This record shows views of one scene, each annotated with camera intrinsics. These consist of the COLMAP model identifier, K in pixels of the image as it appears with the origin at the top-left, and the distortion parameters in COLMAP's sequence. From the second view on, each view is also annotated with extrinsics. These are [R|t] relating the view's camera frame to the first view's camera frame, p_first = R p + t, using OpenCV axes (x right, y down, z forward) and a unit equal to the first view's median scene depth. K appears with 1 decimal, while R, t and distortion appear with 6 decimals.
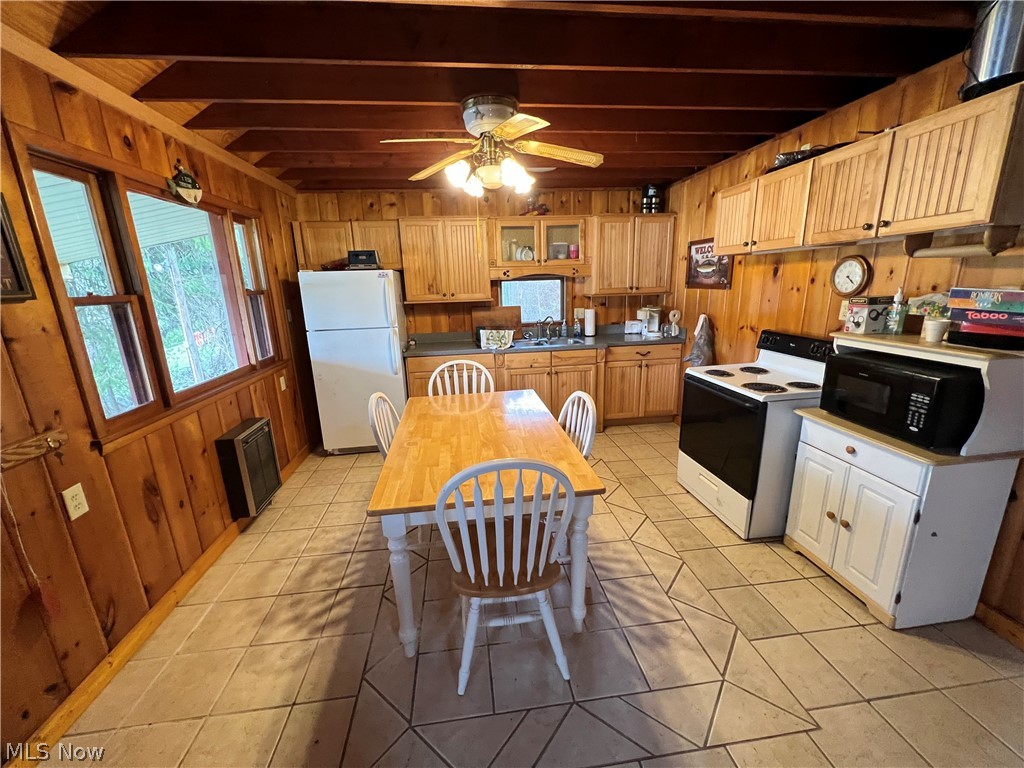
lens RADIAL K [[407.2, 0, 509.4], [0, 407.2, 383.4], [0, 0, 1]] dist [-0.001856, 0.000209]
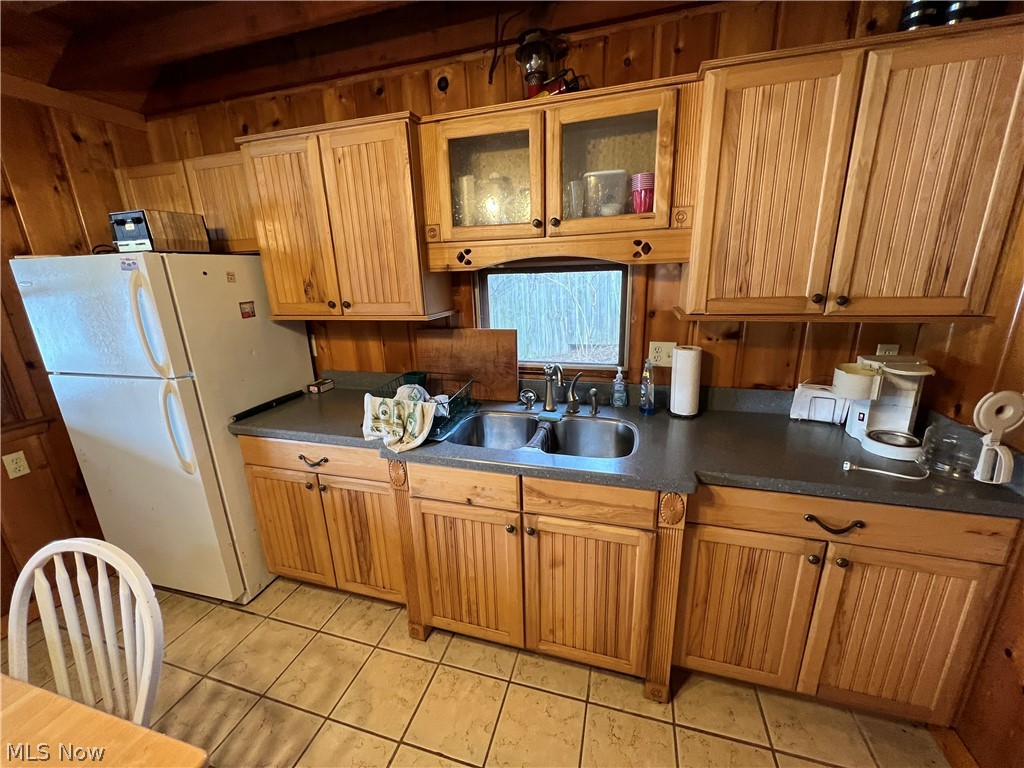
lens RADIAL K [[407.2, 0, 509.4], [0, 407.2, 383.4], [0, 0, 1]] dist [-0.001856, 0.000209]
pose [[0.916681, 0.108515, -0.384604, 0.222575], [-0.092596, 0.993911, 0.059731, -0.178703], [0.388744, -0.019142, 0.921147, 0.662708]]
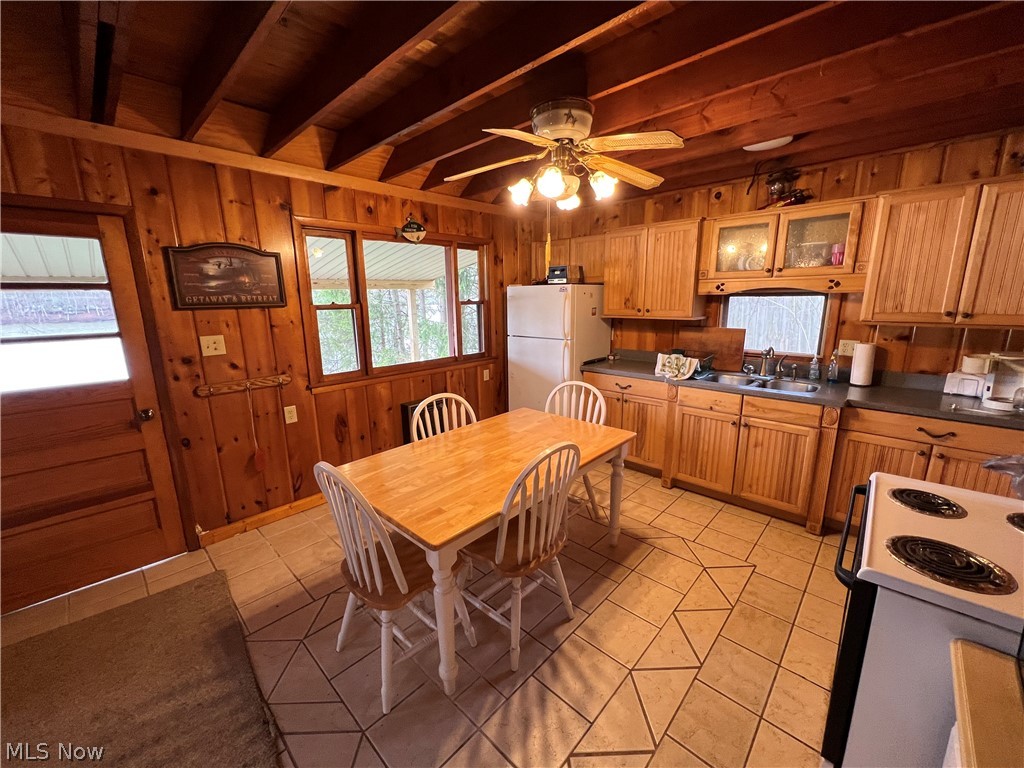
lens RADIAL K [[407.2, 0, 509.4], [0, 407.2, 383.4], [0, 0, 1]] dist [-0.001856, 0.000209]
pose [[0.633916, 0.183471, -0.751325, 0.378942], [-0.191795, 0.978402, 0.077099, -0.074389], [0.749243, 0.095226, 0.655413, 0.208263]]
